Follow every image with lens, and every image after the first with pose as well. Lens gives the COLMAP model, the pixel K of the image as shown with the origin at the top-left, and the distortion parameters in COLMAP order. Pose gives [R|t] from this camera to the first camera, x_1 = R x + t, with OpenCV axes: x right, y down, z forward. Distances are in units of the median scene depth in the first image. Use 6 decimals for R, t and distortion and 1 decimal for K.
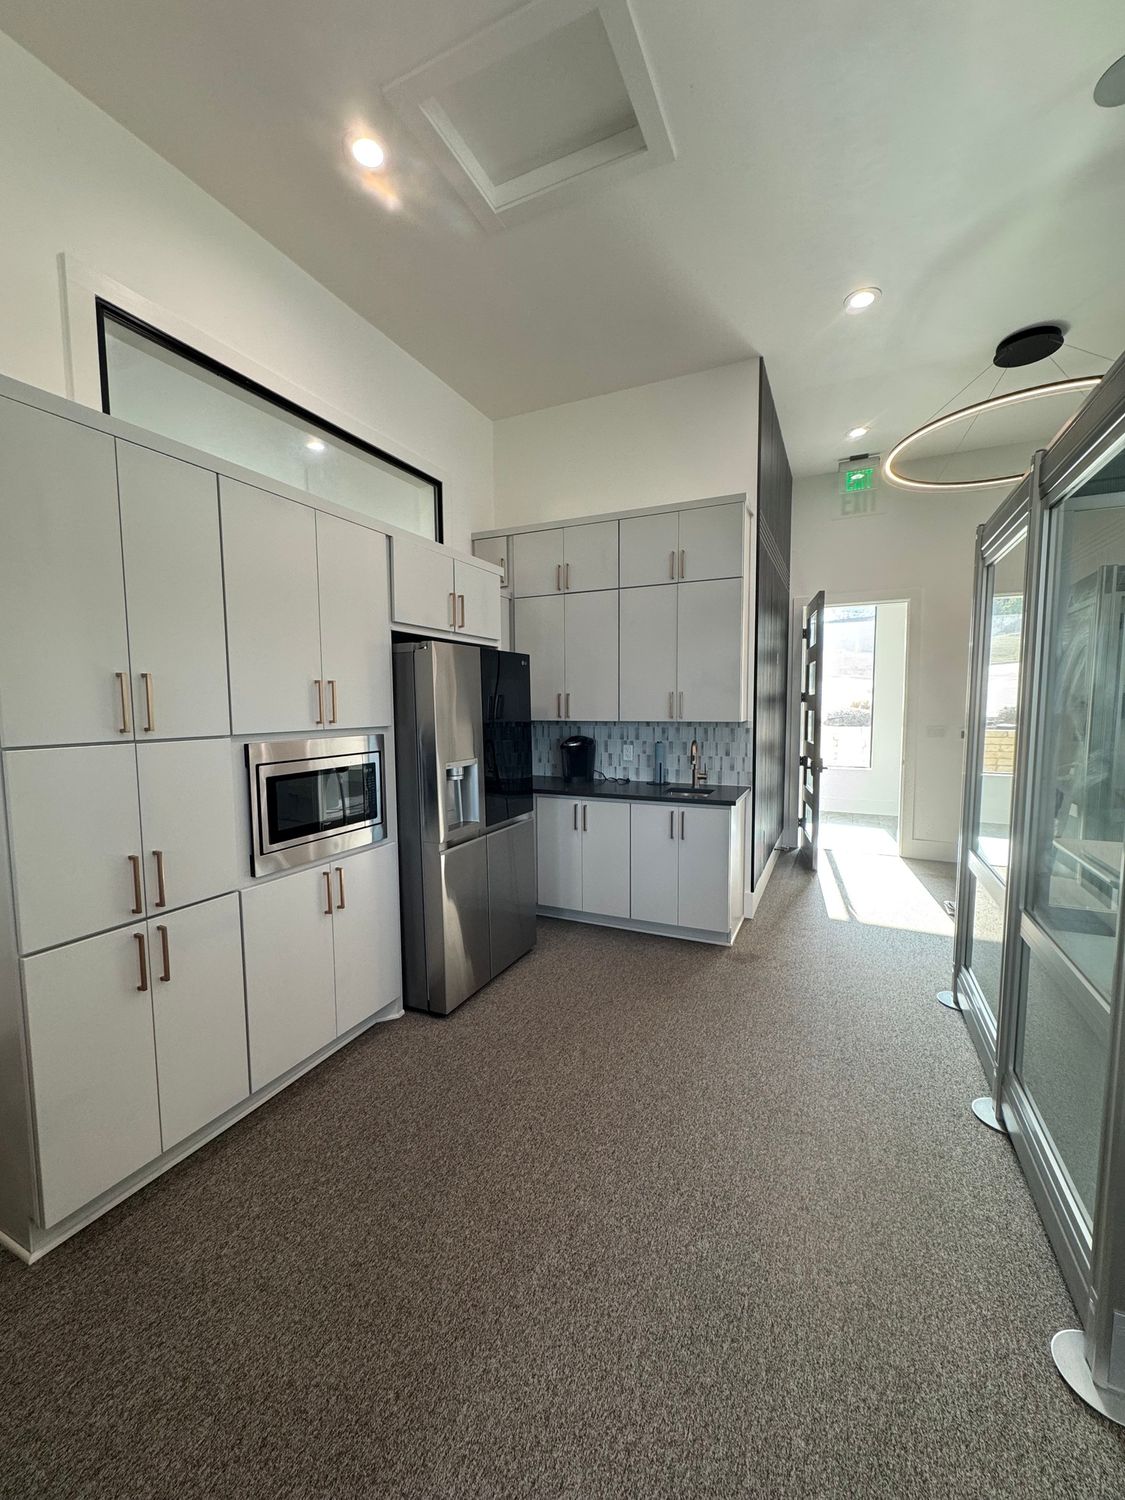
lens RADIAL K [[595.8, 0, 573.4], [0, 595.8, 753.7], [0, 0, 1]] dist [-0.000145, -0.000177]
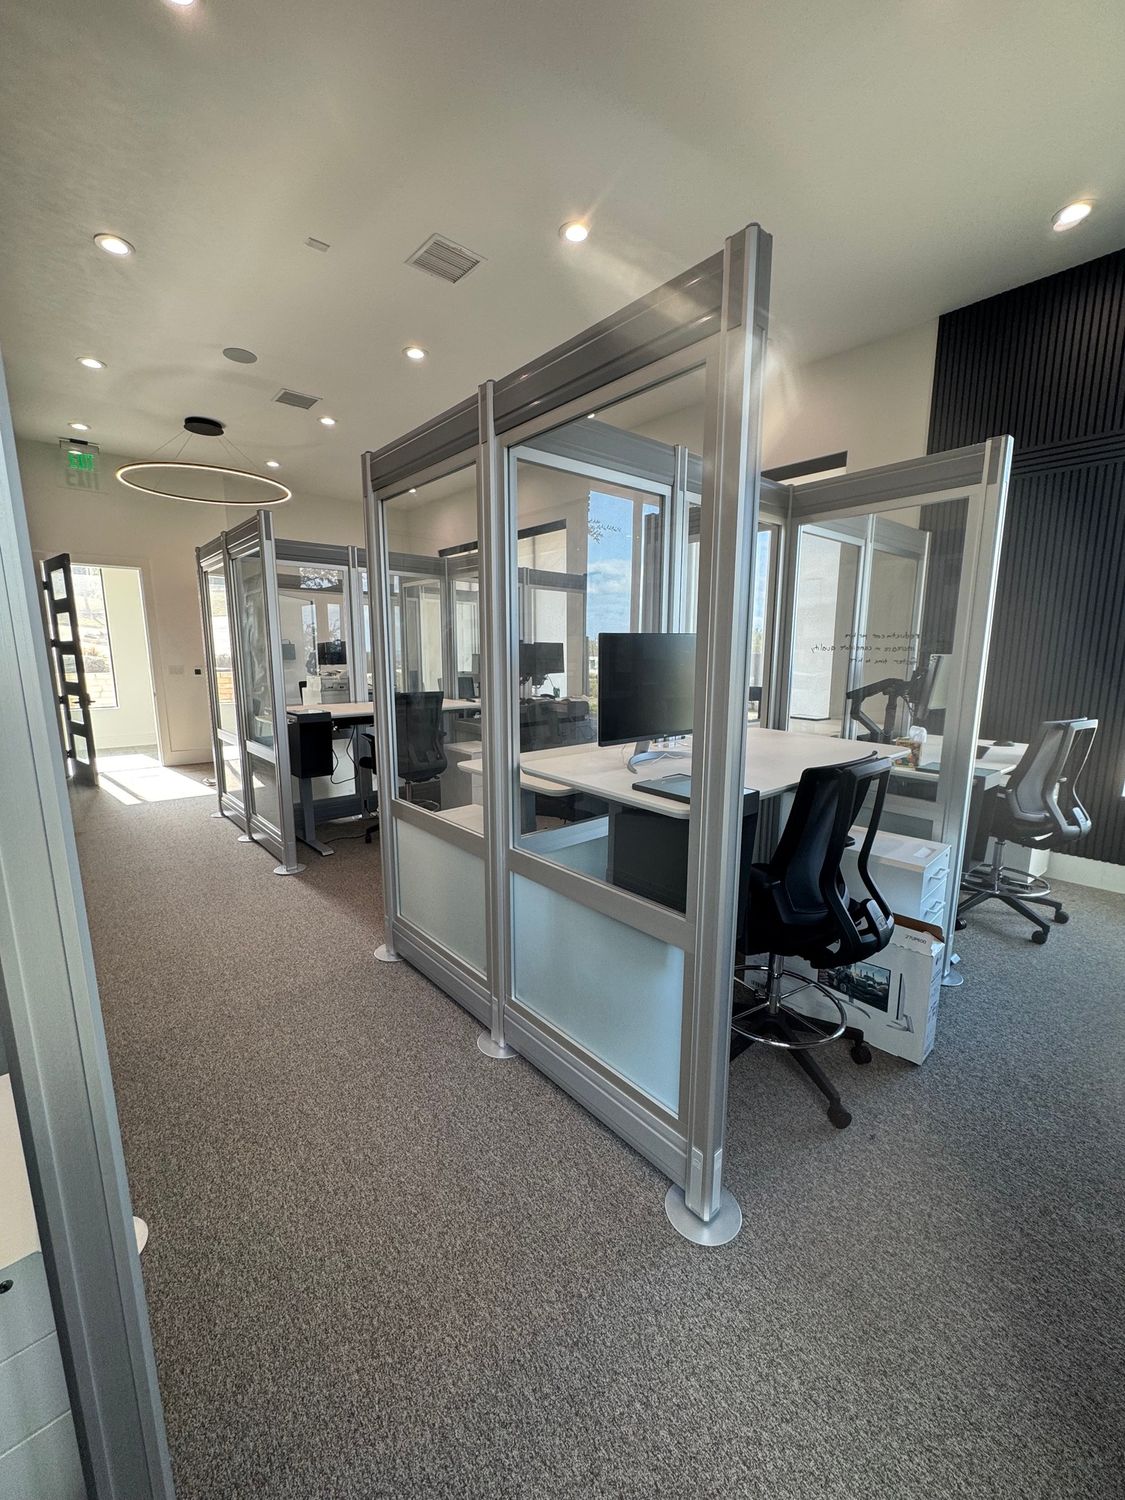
lens RADIAL K [[595.8, 0, 558.1], [0, 595.8, 746.1], [0, 0, 1]] dist [-0.000145, -0.000177]
pose [[0.415333, -0.142309, 0.898469, -0.292914], [0.074956, 0.989683, 0.122107, 0.036573], [-0.906576, 0.016631, 0.421714, -0.382021]]
